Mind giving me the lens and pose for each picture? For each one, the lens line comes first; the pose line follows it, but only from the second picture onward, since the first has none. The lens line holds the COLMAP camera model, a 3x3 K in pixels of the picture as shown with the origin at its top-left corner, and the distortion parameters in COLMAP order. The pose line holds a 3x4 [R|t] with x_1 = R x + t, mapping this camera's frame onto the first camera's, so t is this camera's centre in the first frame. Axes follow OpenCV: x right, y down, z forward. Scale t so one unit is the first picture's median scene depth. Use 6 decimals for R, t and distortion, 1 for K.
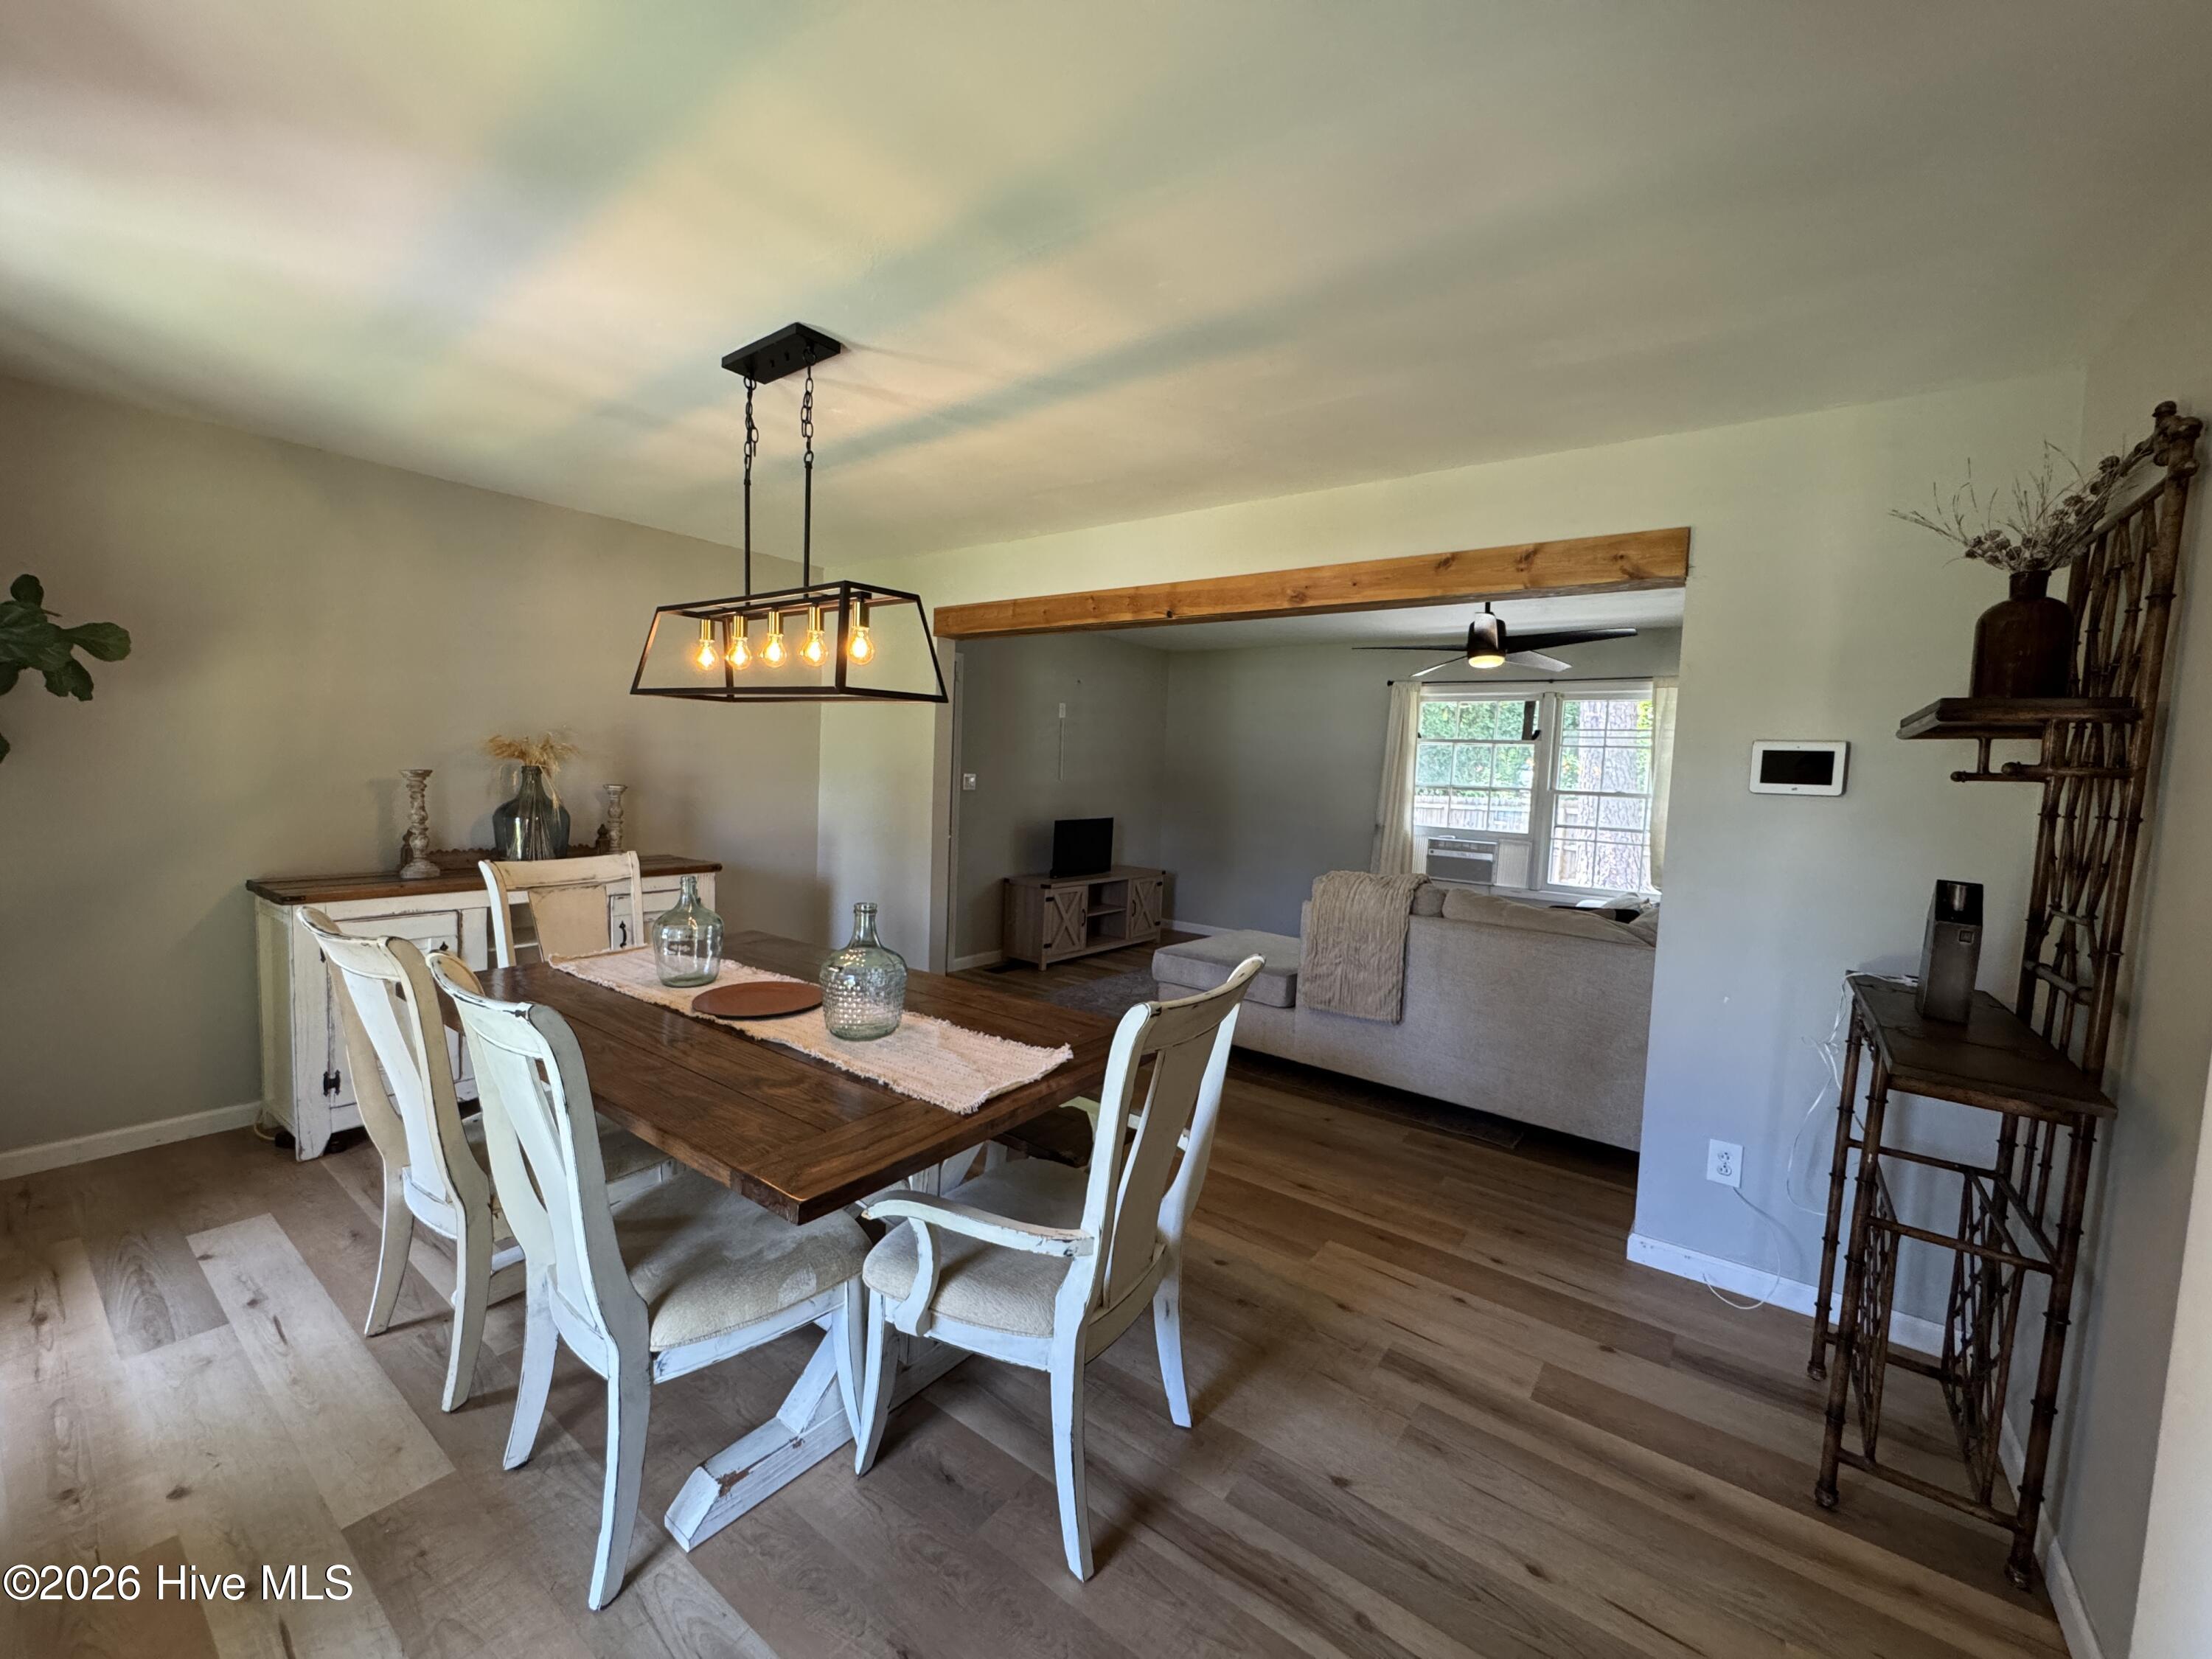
lens RADIAL K [[894.9, 0, 1100.9], [0, 894.9, 835.8], [0, 0, 1]] dist [-0.000917, -0.000451]
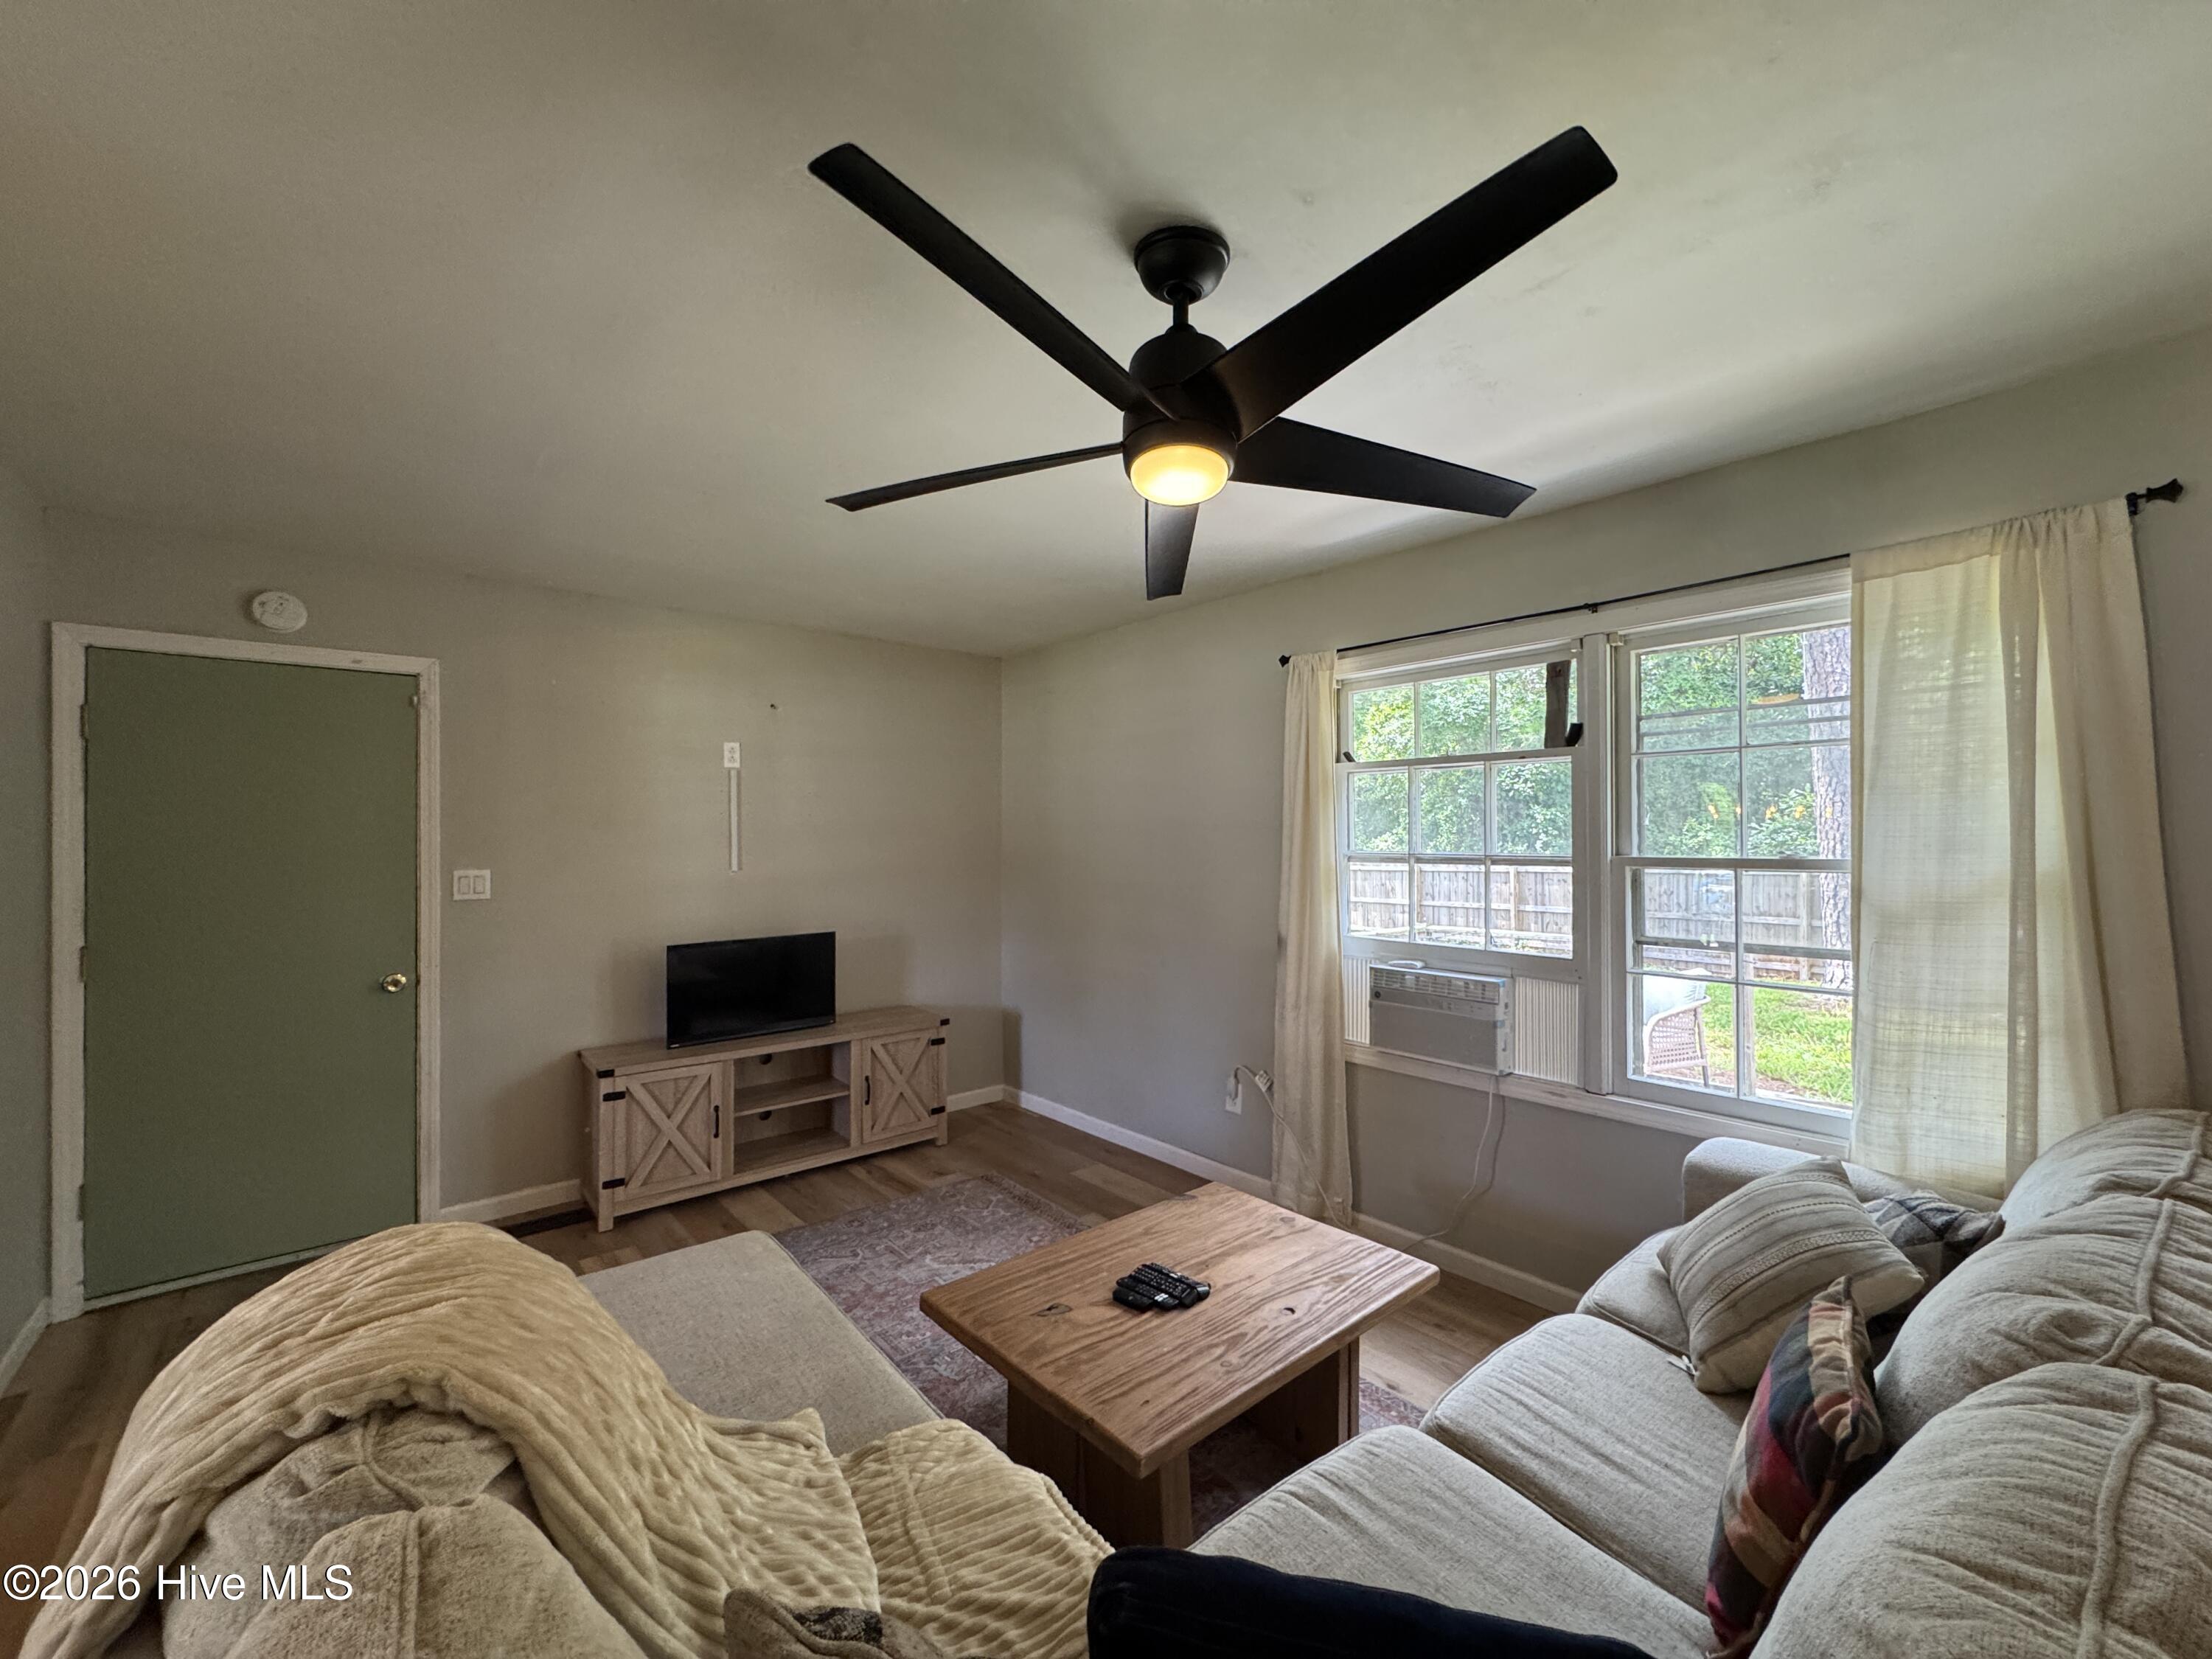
lens RADIAL K [[894.9, 0, 1104.9], [0, 894.9, 839.6], [0, 0, 1]] dist [-0.000917, -0.000451]
pose [[0.975457, -0.045688, -0.215396, 0.349289], [0.028193, 0.996100, -0.083606, -0.029528], [0.218376, 0.075482, 0.972941, 0.516042]]
